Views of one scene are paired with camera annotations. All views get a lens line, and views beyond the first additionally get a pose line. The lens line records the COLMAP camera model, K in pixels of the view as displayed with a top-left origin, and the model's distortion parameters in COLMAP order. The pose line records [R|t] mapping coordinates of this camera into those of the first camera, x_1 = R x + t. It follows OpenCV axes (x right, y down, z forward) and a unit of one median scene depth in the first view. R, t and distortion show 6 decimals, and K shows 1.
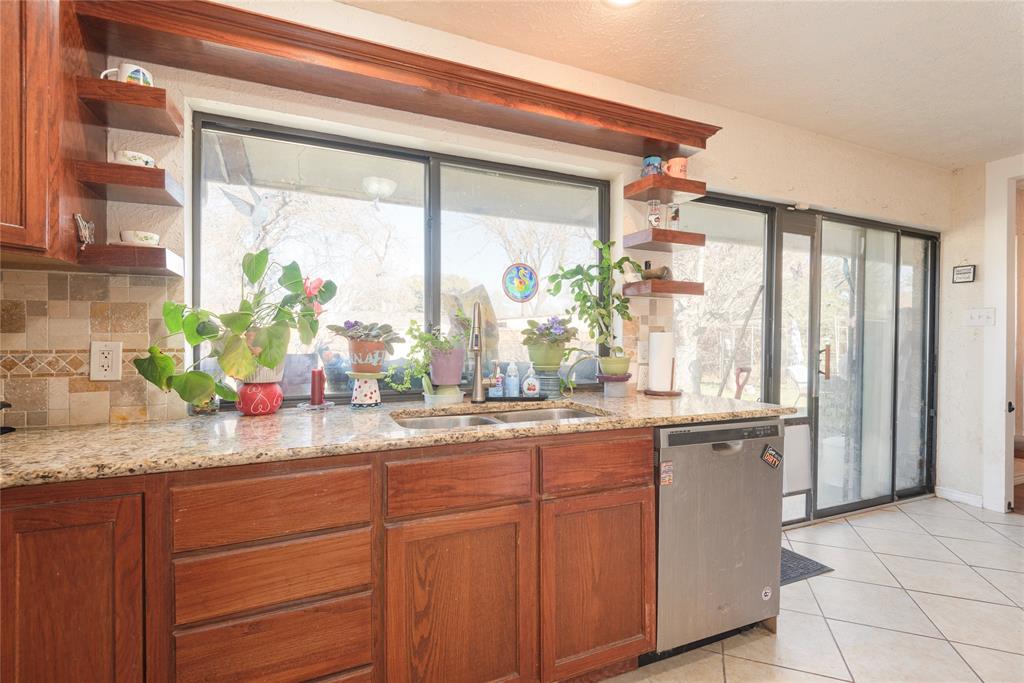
lens RADIAL K [[458.0, 0, 511.1], [0, 458.0, 347.1], [0, 0, 1]] dist [0.027865, -0.000728]
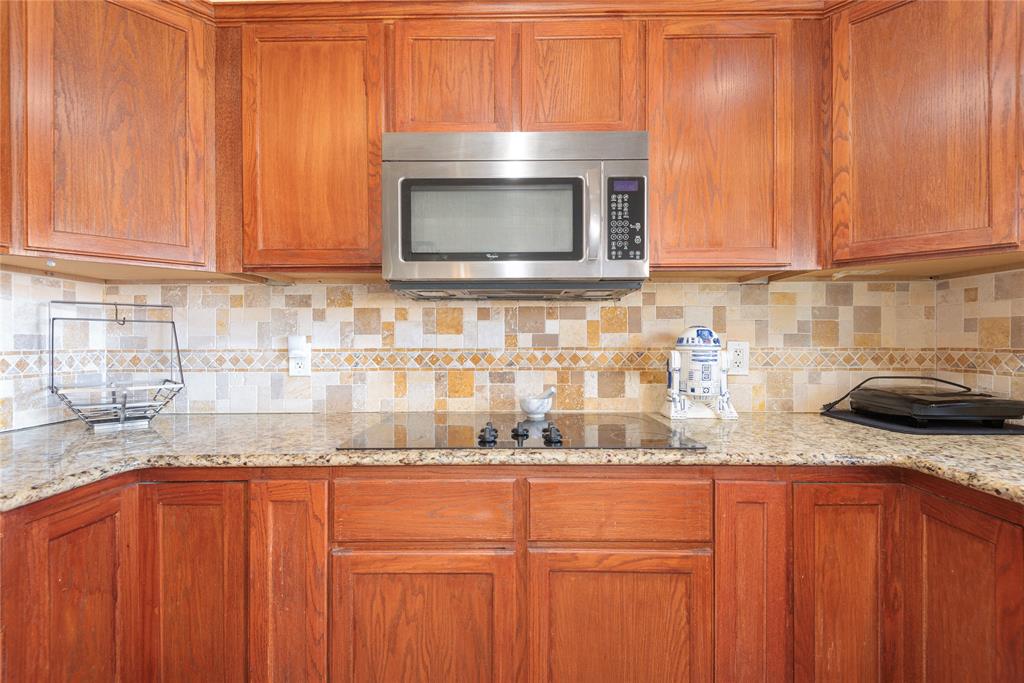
lens RADIAL K [[458.0, 0, 512.2], [0, 458.0, 344.6], [0, 0, 1]] dist [0.027865, -0.000728]
pose [[-0.406224, 0.004268, -0.913764, 0.347873], [0.002720, 0.999990, 0.003462, -0.010932], [0.913770, -0.001079, -0.406231, 0.551613]]
